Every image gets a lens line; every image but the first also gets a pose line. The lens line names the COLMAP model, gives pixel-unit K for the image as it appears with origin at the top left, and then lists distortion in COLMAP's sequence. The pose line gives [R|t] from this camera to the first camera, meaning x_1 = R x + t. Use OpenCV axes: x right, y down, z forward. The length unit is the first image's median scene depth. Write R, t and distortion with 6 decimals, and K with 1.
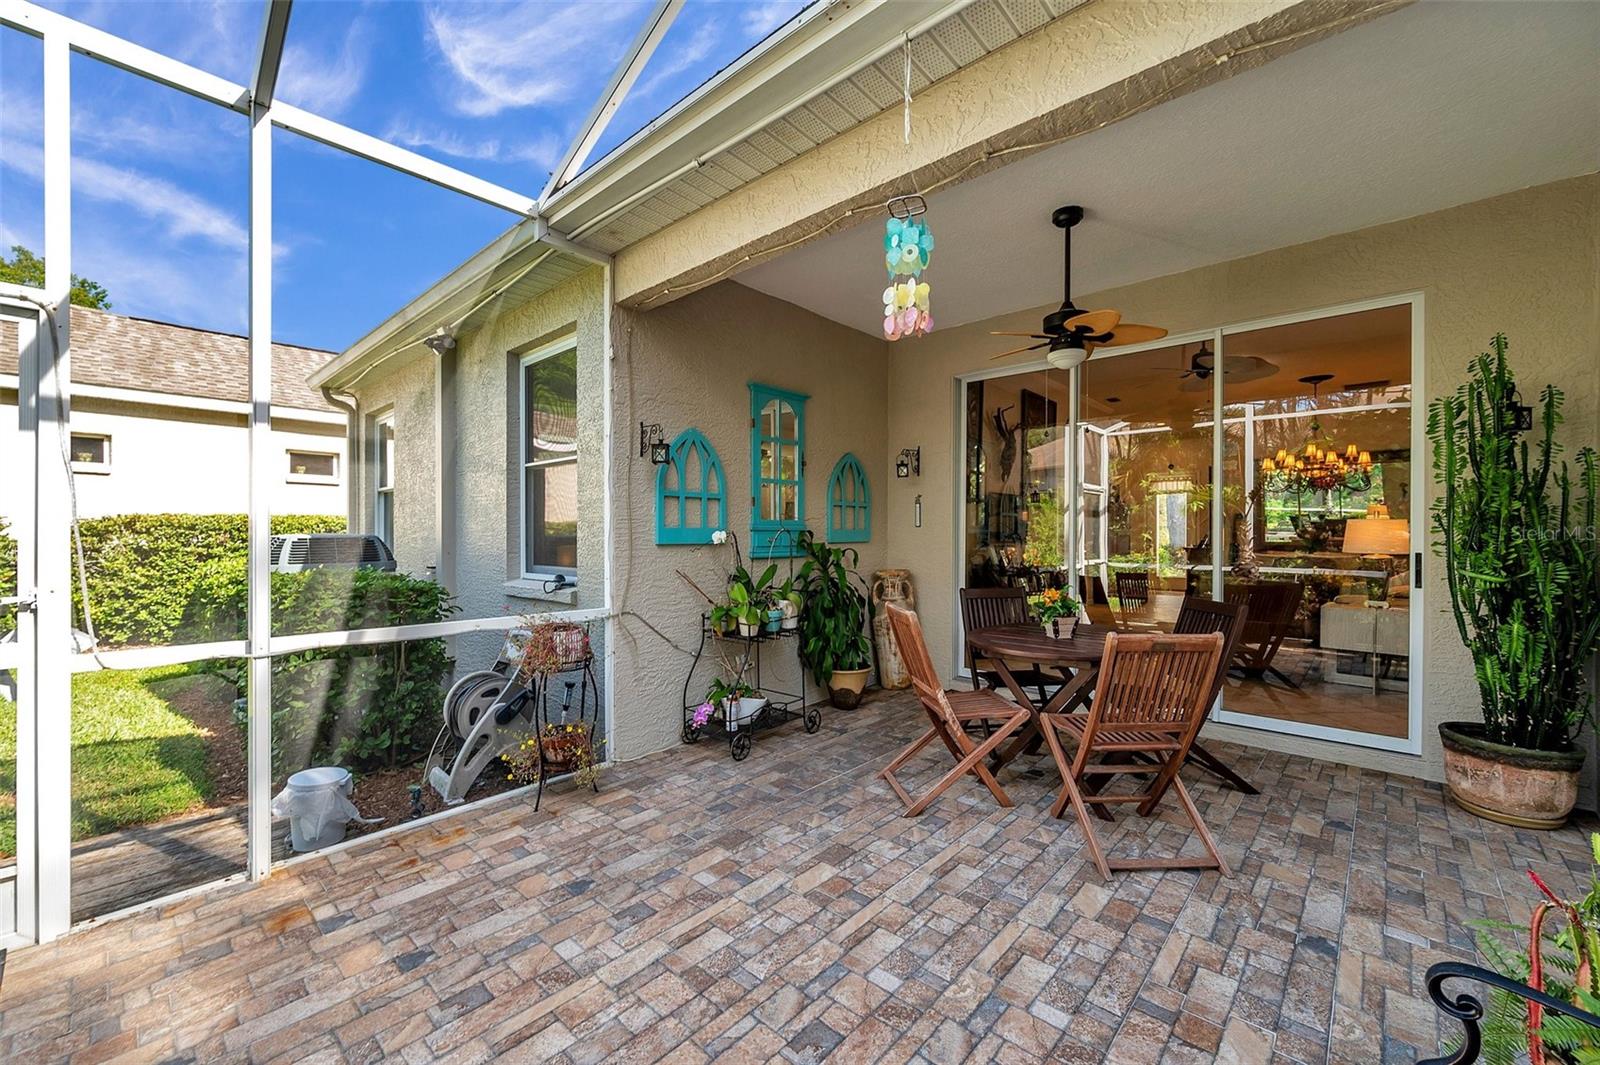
lens RADIAL K [[631.3, 0, 801.2], [0, 631.3, 539.5], [0, 0, 1]] dist [-0.000562, -0.000163]
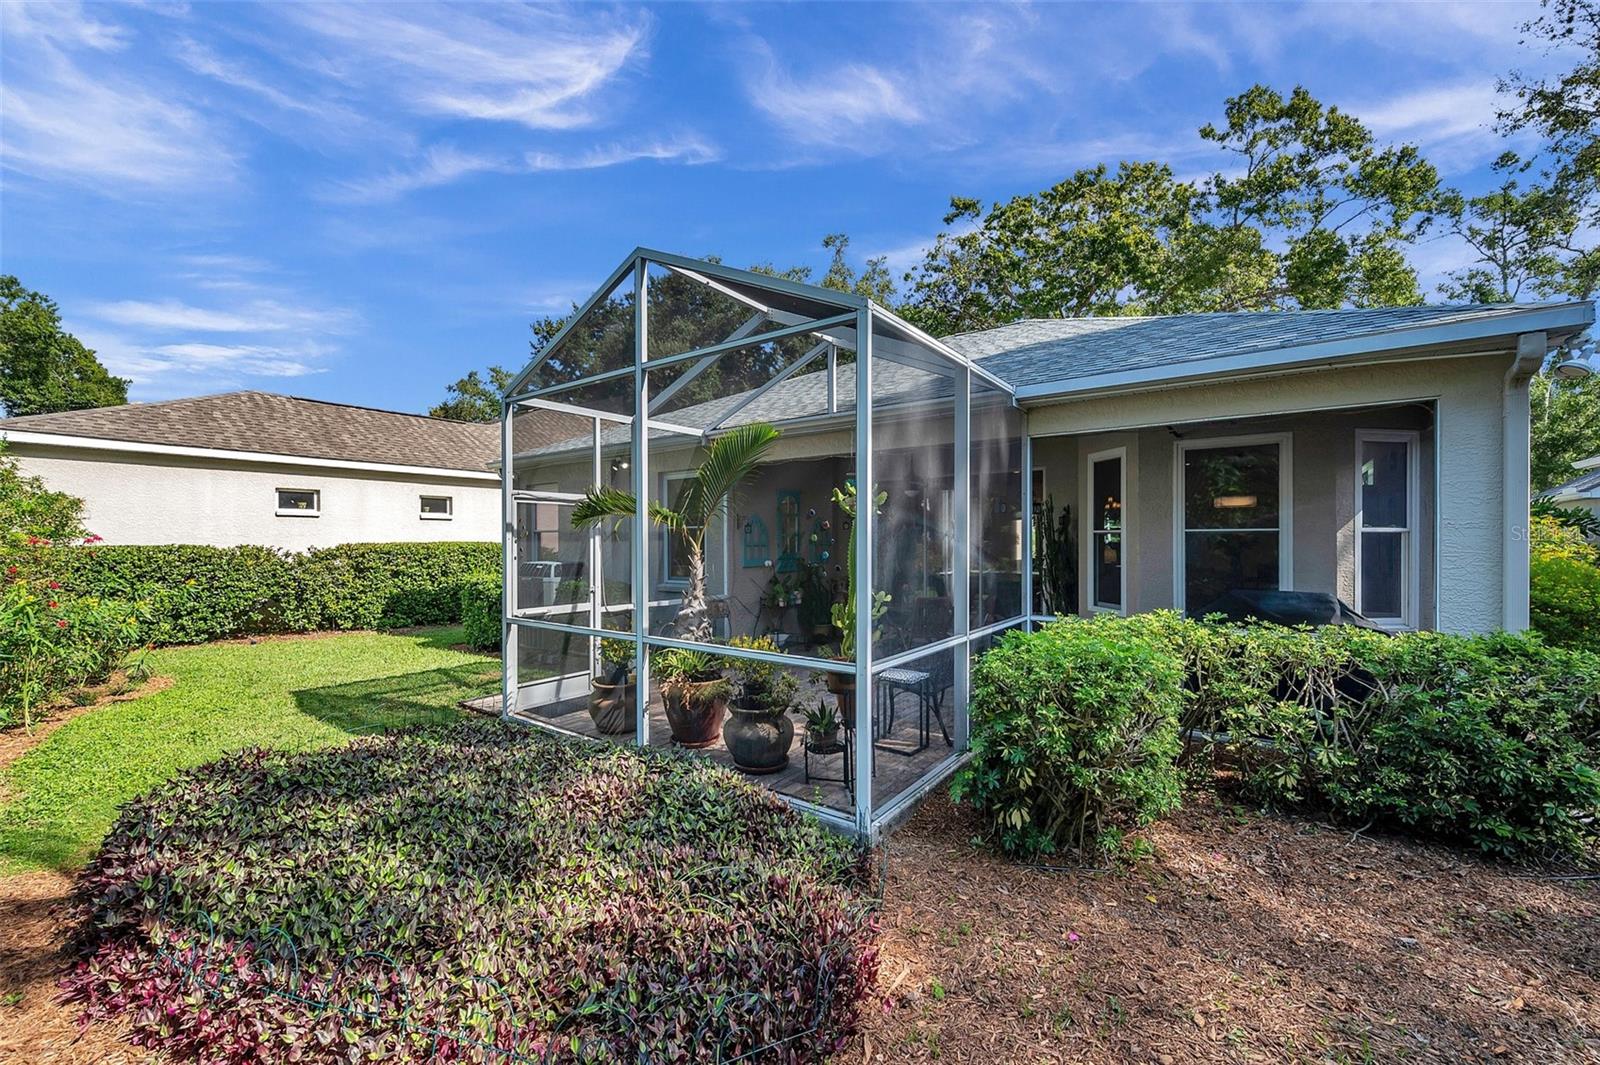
lens RADIAL K [[631.3, 0, 801.2], [0, 631.3, 539.5], [0, 0, 1]] dist [-0.000562, -0.000163]
pose [[0.995944, -0.004923, 0.089846, -0.170888], [0.005577, 0.999960, -0.007024, -0.057565], [-0.089807, 0.007496, 0.995931, -0.997900]]
